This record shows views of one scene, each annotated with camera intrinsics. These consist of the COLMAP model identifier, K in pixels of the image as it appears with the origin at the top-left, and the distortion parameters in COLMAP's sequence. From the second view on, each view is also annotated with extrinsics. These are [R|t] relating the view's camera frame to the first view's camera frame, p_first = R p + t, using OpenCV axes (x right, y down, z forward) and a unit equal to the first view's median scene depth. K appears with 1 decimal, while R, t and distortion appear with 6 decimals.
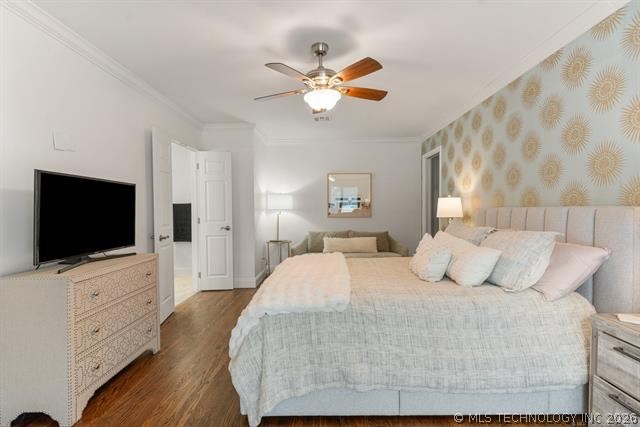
lens RADIAL K [[308.1, 0, 321.0], [0, 308.1, 211.6], [0, 0, 1]] dist [0.001004, 0.001094]
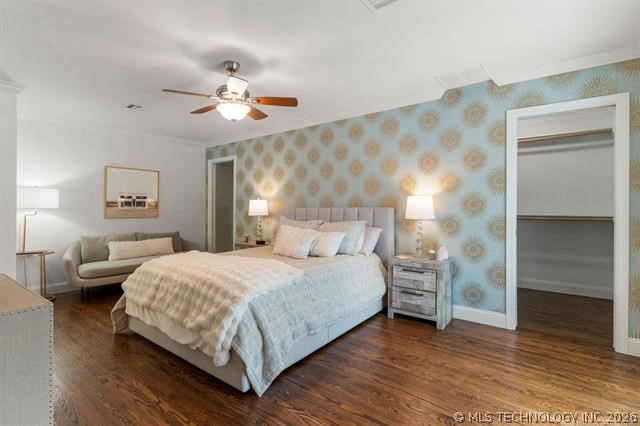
lens RADIAL K [[308.1, 0, 321.0], [0, 308.1, 211.1], [0, 0, 1]] dist [0.001004, 0.001094]
pose [[0.592213, -0.002169, 0.805778, -0.534766], [0.004809, 0.999988, -0.000843, 0.002995], [-0.805767, 0.004374, 0.592217, 0.059263]]
